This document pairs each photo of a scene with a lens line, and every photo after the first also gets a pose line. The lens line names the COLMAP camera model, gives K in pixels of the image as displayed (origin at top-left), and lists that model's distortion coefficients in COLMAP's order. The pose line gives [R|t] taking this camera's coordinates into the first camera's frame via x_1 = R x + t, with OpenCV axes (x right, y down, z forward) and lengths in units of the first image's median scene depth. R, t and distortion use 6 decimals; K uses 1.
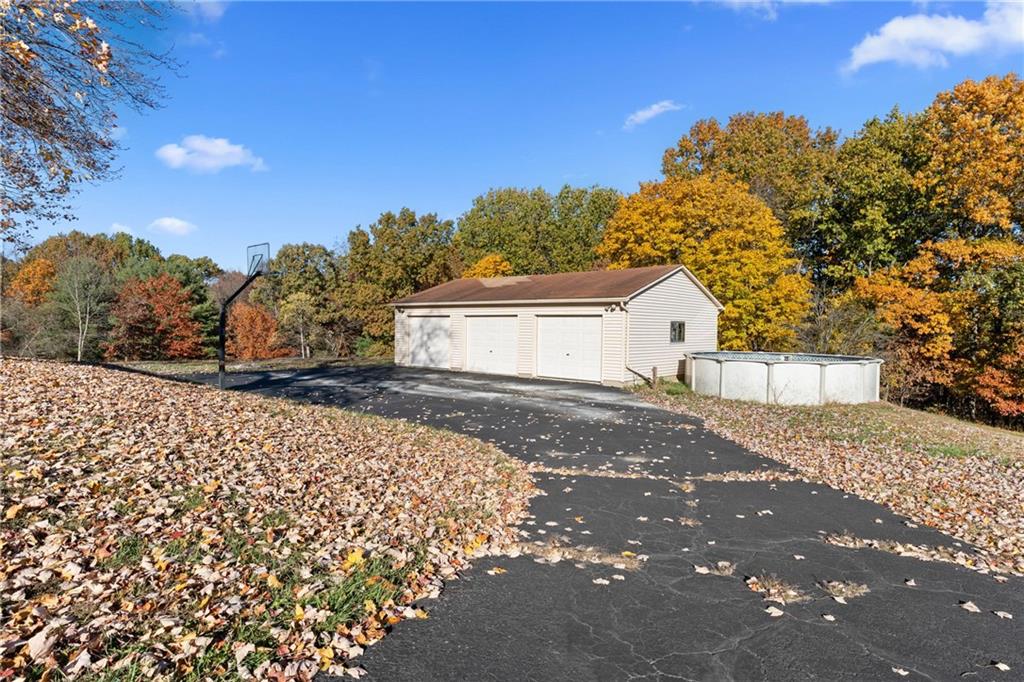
lens RADIAL K [[576.2, 0, 510.2], [0, 576.2, 342.9], [0, 0, 1]] dist [-0.004156, 0.000655]
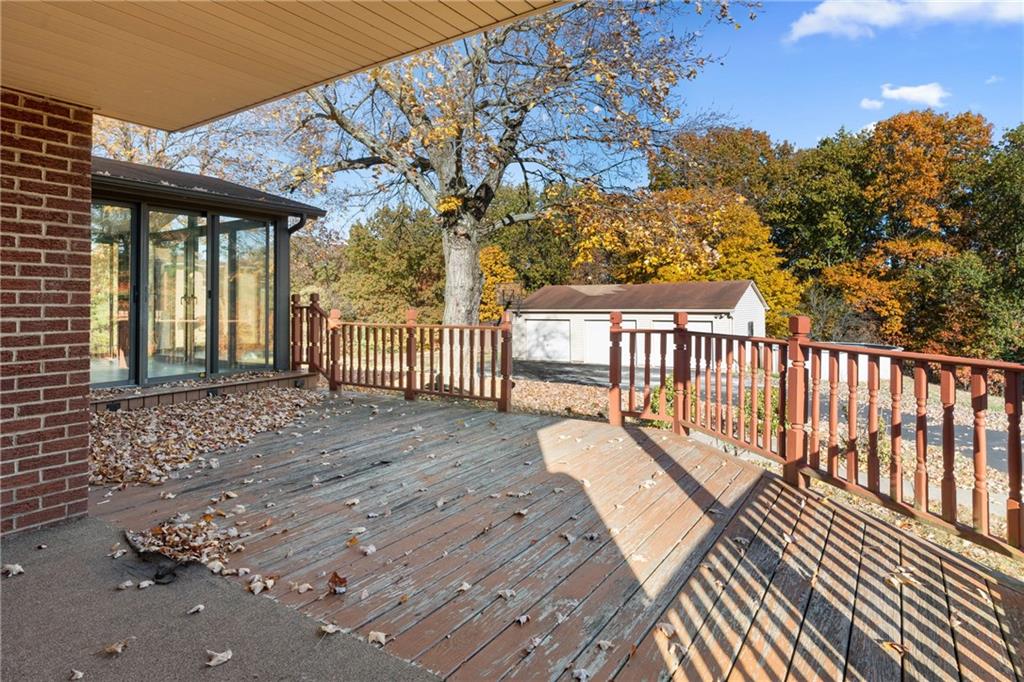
lens RADIAL K [[576.2, 0, 523.7], [0, 576.2, 298.9], [0, 0, 1]] dist [-0.004156, 0.000655]
pose [[0.990370, -0.023939, 0.136360, -0.223300], [0.028634, 0.999059, -0.032573, -0.033388], [-0.135452, 0.036164, 0.990124, -0.139779]]
